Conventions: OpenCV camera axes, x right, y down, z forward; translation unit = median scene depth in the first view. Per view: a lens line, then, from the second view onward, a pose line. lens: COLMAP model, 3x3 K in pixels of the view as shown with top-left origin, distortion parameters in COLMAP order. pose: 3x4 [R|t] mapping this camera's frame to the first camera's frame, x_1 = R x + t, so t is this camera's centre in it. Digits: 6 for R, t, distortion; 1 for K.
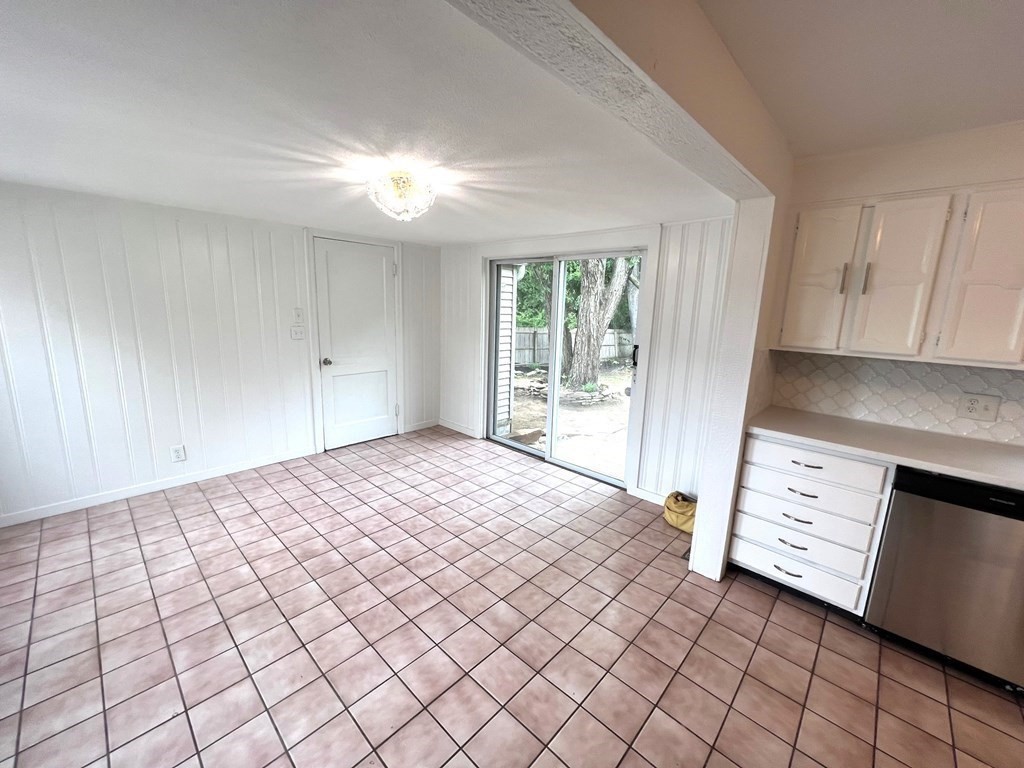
lens RADIAL K [[410.4, 0, 510.6], [0, 410.4, 379.1], [0, 0, 1]] dist [-0.000957, 0.000788]
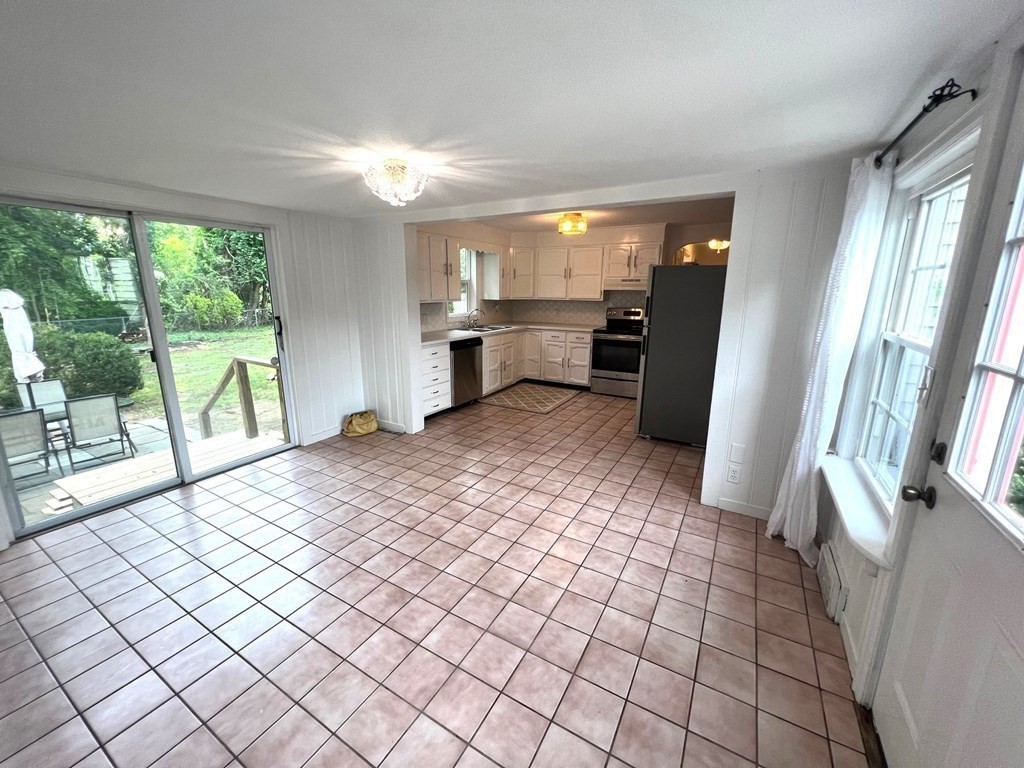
lens RADIAL K [[410.4, 0, 508.5], [0, 410.4, 381.4], [0, 0, 1]] dist [-0.000957, 0.000788]
pose [[-0.222235, -0.249875, 0.942430, -1.411667], [0.162823, 0.943516, 0.288559, -0.208821], [-0.961301, 0.217578, -0.168997, 0.975757]]
